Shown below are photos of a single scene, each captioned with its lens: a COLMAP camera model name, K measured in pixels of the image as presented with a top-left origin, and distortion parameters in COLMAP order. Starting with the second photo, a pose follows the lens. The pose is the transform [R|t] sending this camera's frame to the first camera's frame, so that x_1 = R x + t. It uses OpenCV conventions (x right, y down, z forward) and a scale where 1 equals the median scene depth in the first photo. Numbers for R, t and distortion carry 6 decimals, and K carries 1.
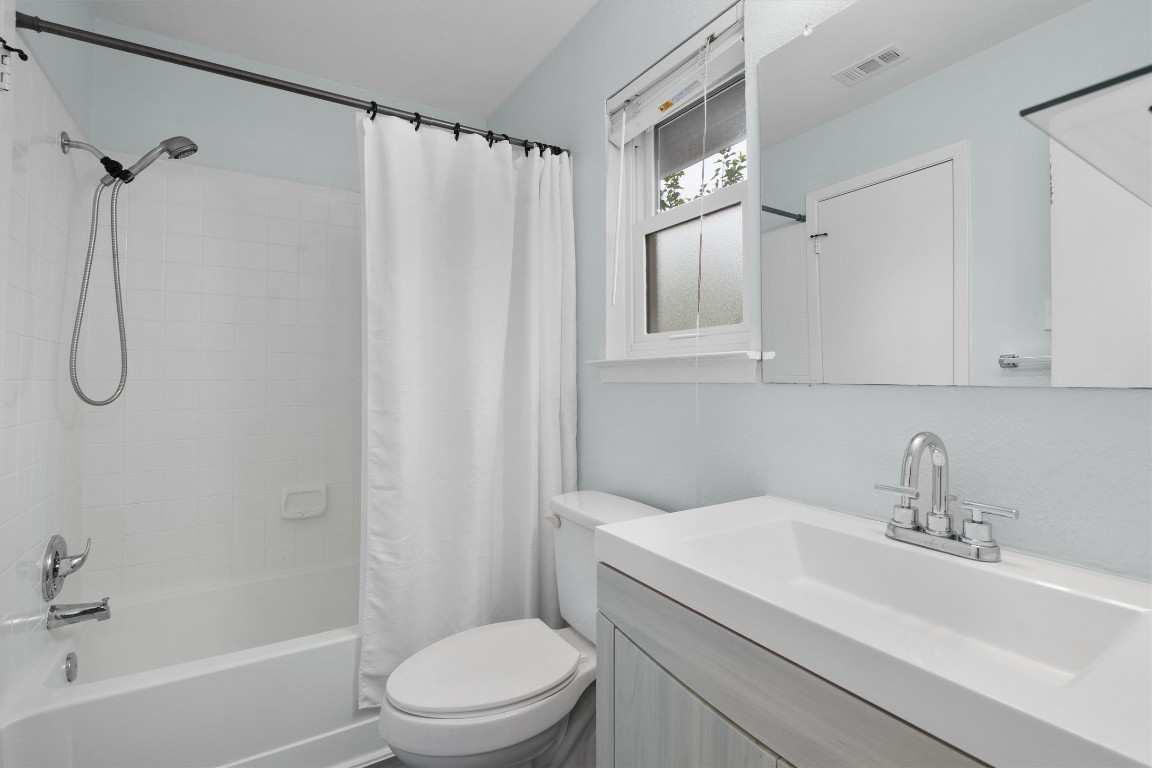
lens RADIAL K [[523.6, 0, 573.1], [0, 523.6, 378.8], [0, 0, 1]] dist [-0.002814, 0.000099]
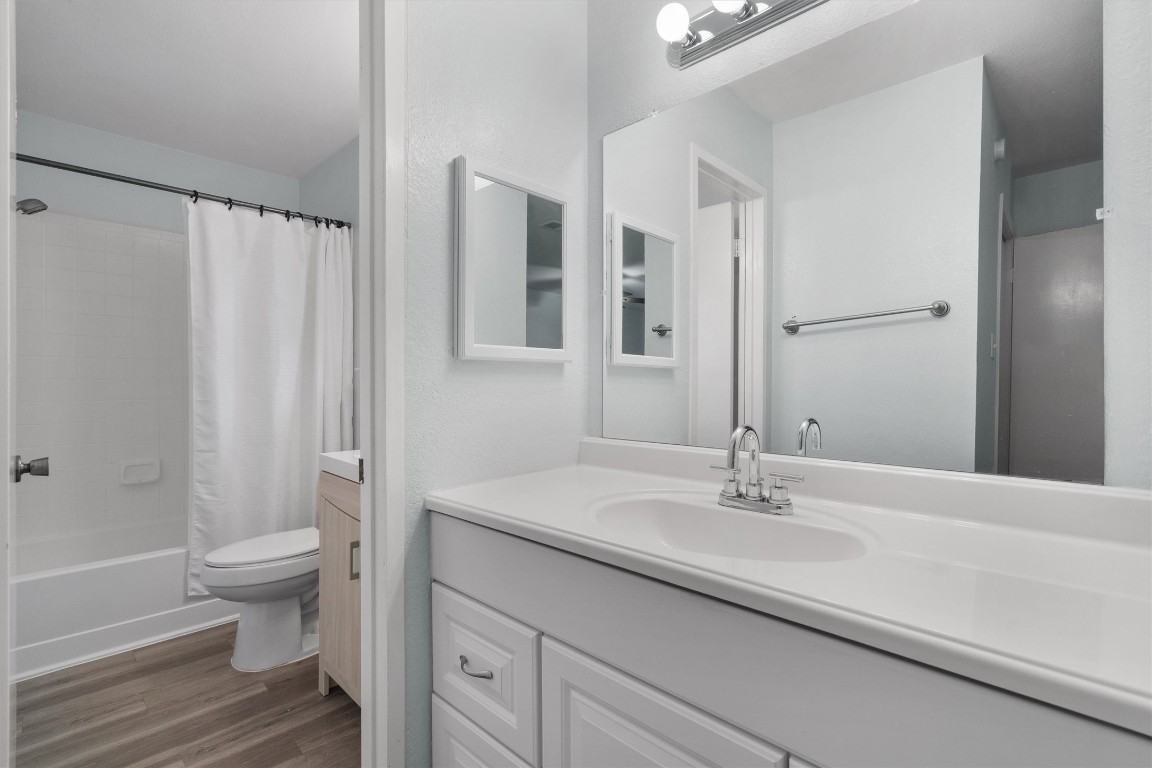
lens RADIAL K [[523.6, 0, 579.7], [0, 523.6, 393.3], [0, 0, 1]] dist [-0.002814, 0.000099]
pose [[0.970579, 0.001328, 0.240779, 0.315859], [-0.007038, 0.999714, 0.022859, -0.000505], [-0.240680, -0.023881, 0.970311, -0.704130]]
